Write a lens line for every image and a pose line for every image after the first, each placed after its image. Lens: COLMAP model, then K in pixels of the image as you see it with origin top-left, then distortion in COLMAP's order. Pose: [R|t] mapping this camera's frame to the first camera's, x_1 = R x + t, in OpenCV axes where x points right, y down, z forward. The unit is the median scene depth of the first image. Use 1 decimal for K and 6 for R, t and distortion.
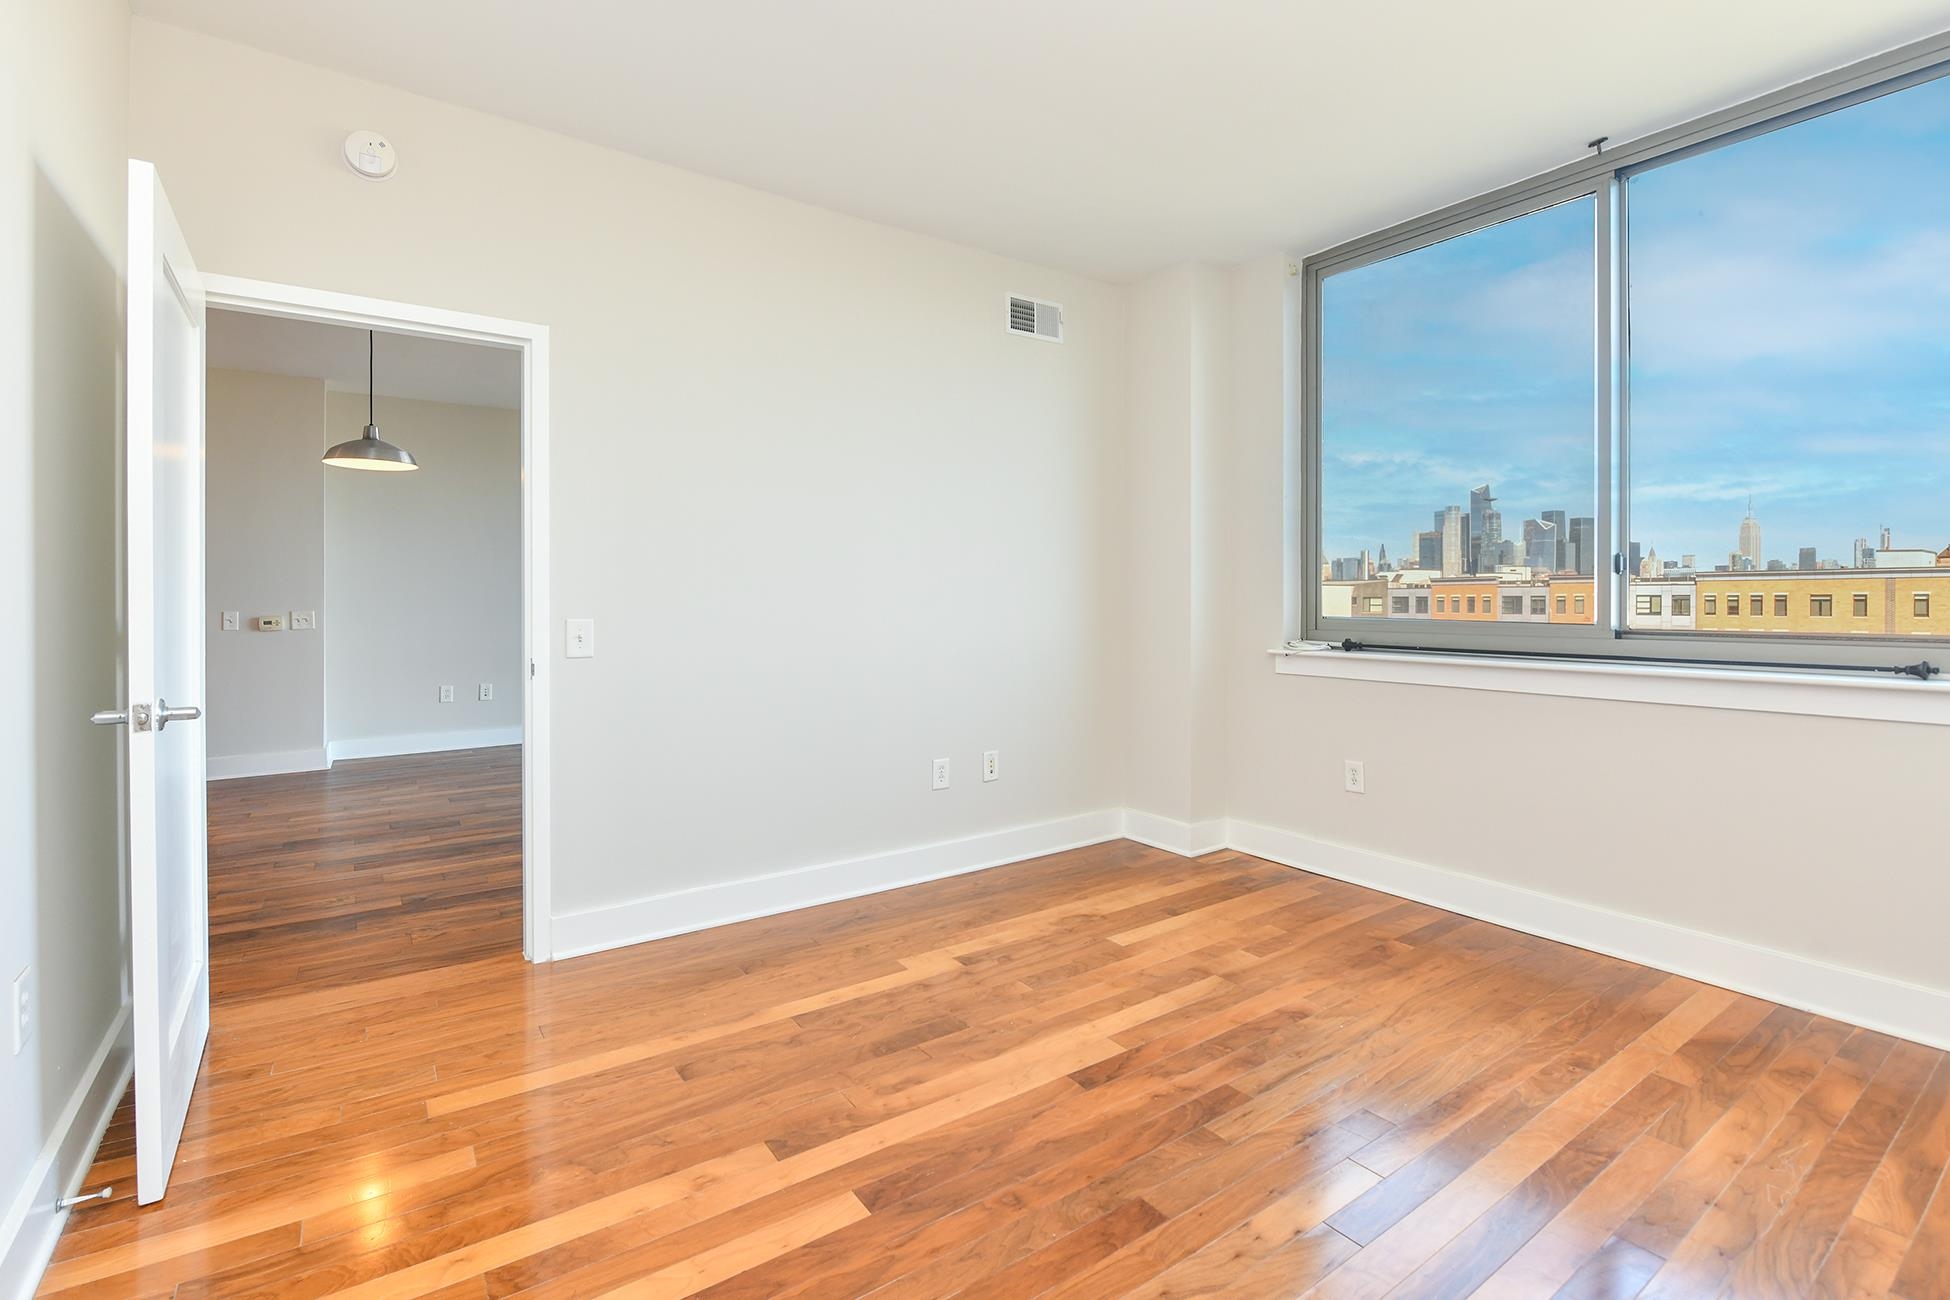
lens RADIAL K [[869.3, 0, 974.4], [0, 869.3, 608.8], [0, 0, 1]] dist [-0.010245, -0.002066]
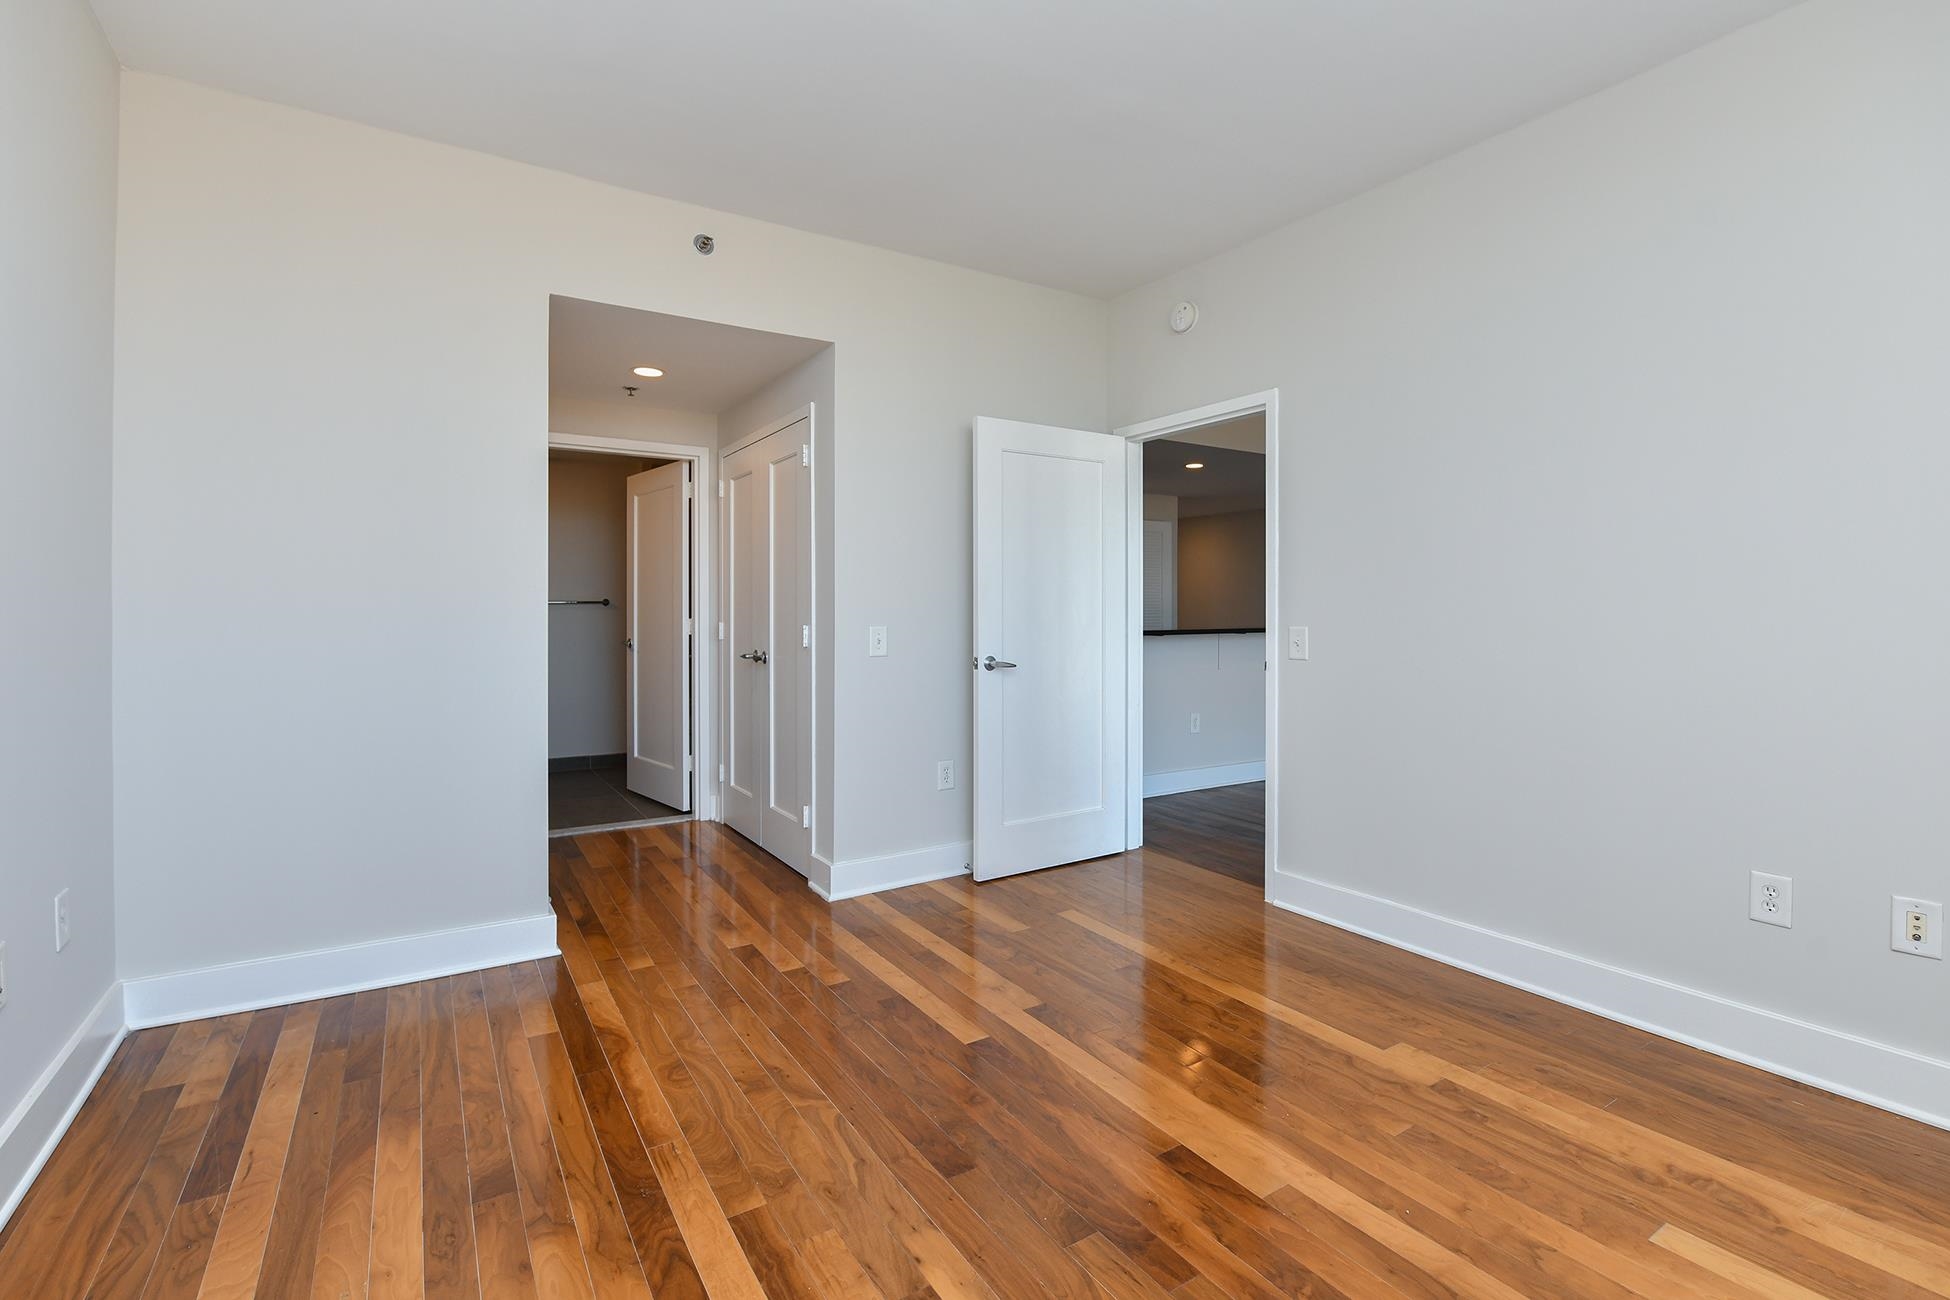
lens RADIAL K [[869.3, 0, 962.2], [0, 869.3, 611.8], [0, 0, 1]] dist [-0.010245, -0.002066]
pose [[-0.043550, -0.001521, -0.999050, 0.798148], [-0.007238, 0.999973, -0.001207, -0.003378], [0.999025, 0.007179, -0.043560, 0.645194]]
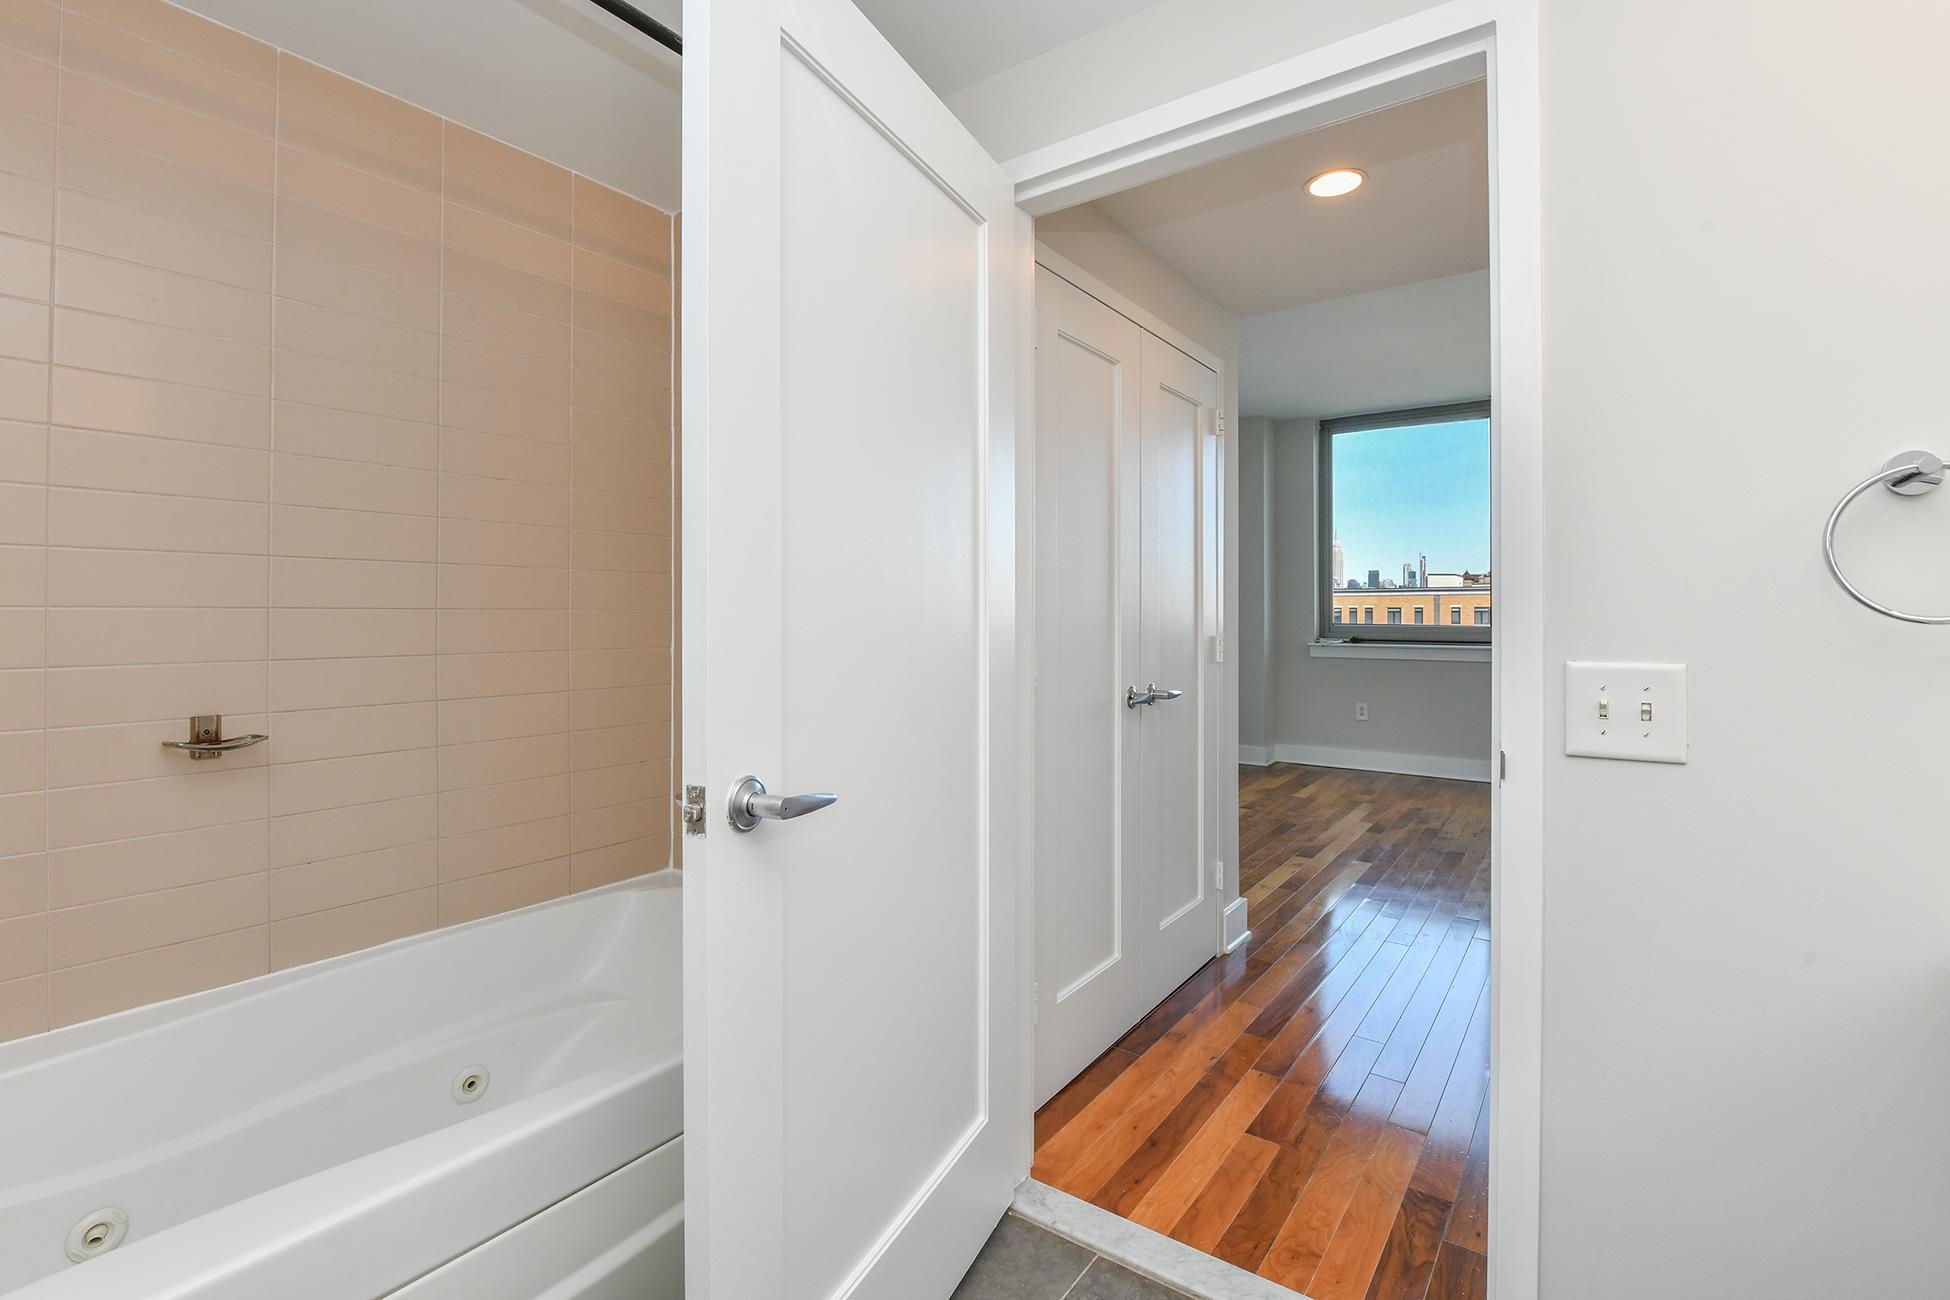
lens RADIAL K [[869.3, 0, 956.3], [0, 869.3, 608.0], [0, 0, 1]] dist [-0.010245, -0.002066]
pose [[0.947025, -0.000485, 0.321161, -1.269147], [0.005428, 0.999880, -0.014495, -0.004726], [-0.321115, 0.015470, 0.946914, -0.612162]]
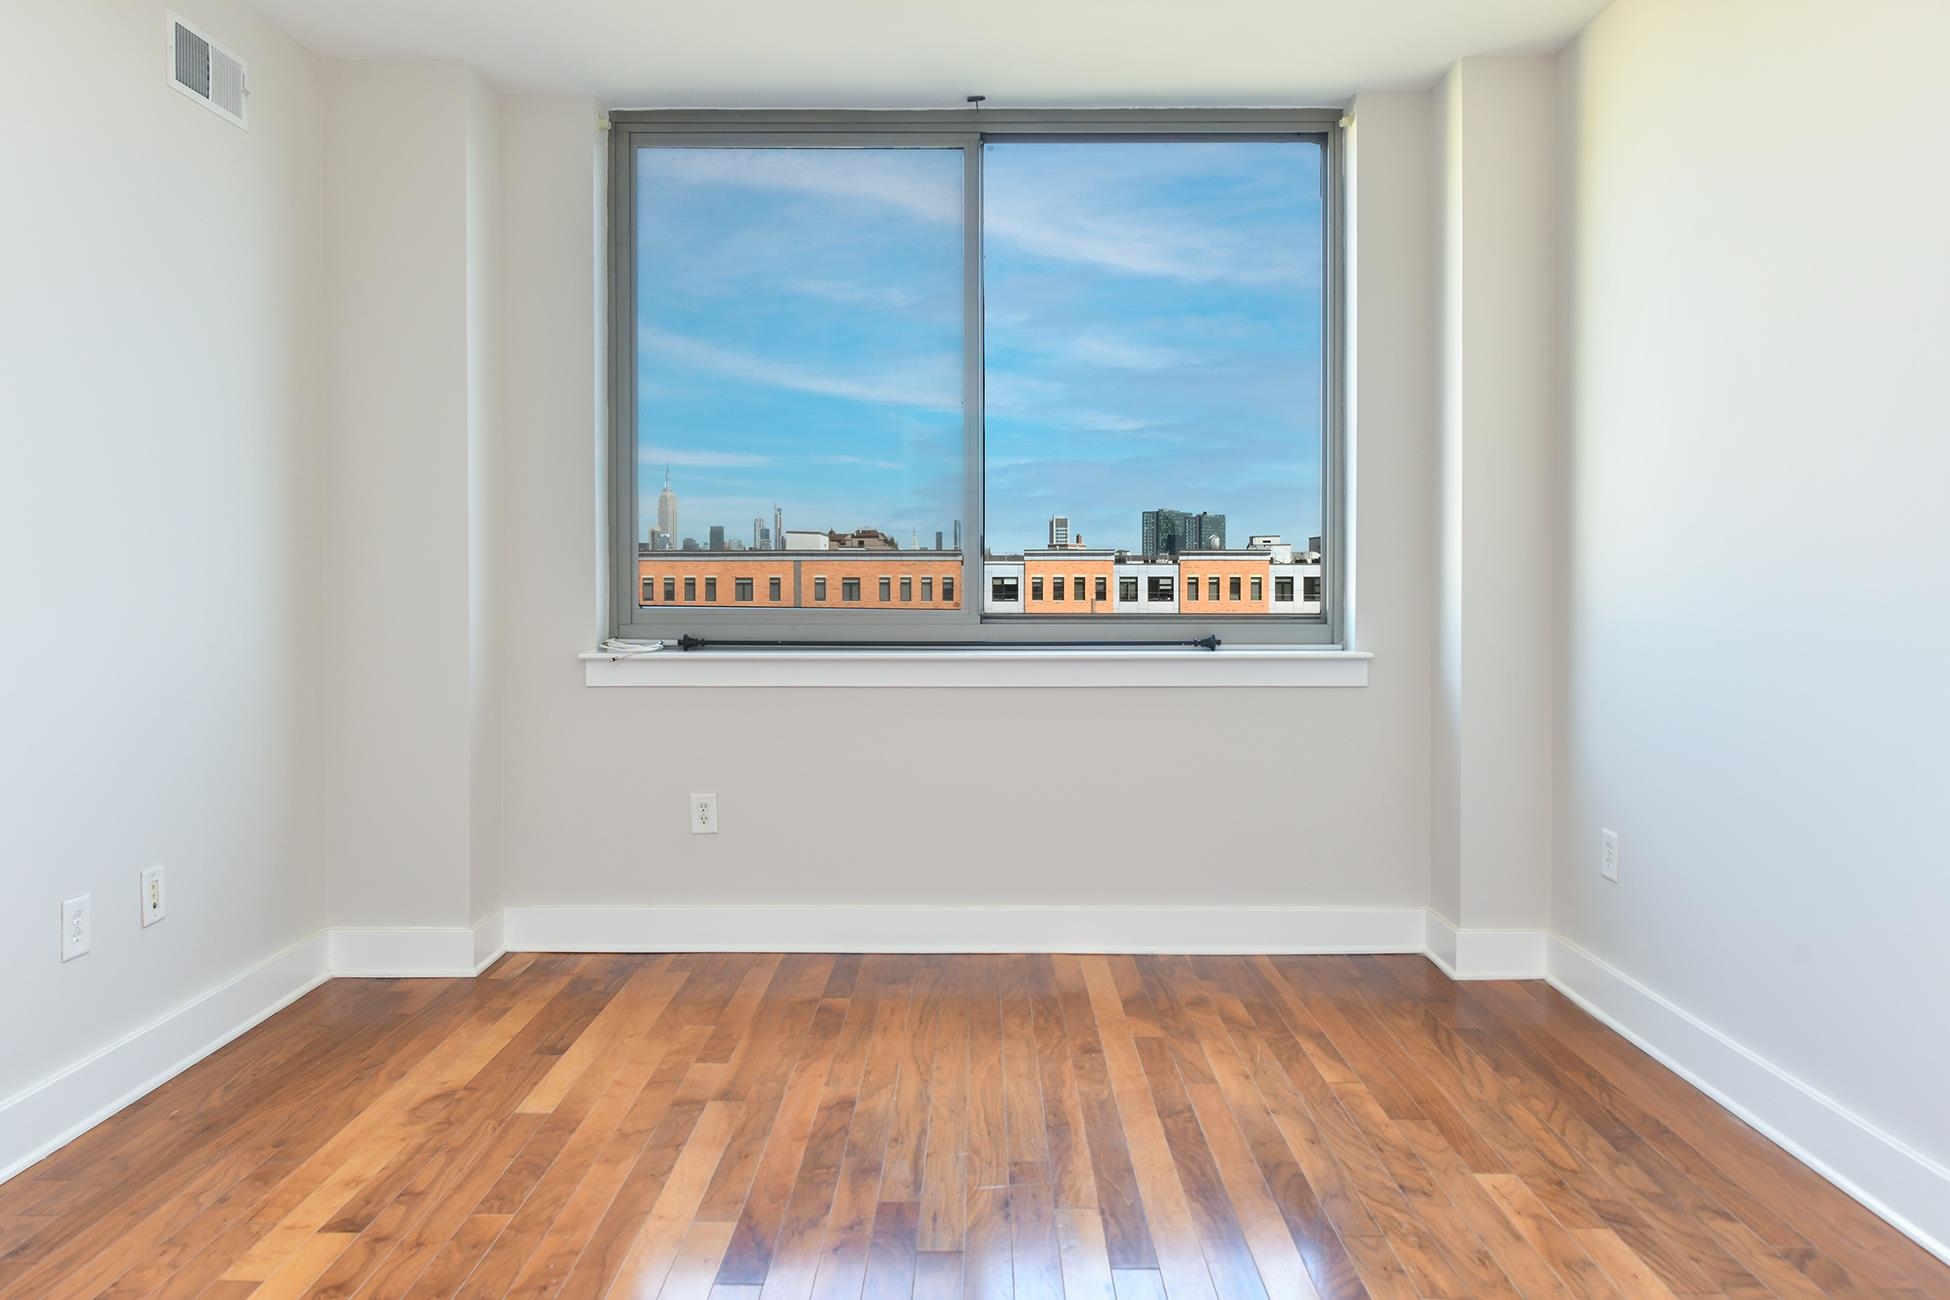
lens RADIAL K [[1298.3, 0, 929.7], [0, 1298.3, 605.6], [0, 0, 1]] dist [0.006046, -0.000139]
pose [[0.591307, -0.013900, 0.806327, -0.485867], [0.008328, 0.999903, 0.011130, -0.002225], [-0.806404, 0.000134, 0.591365, 0.208367]]
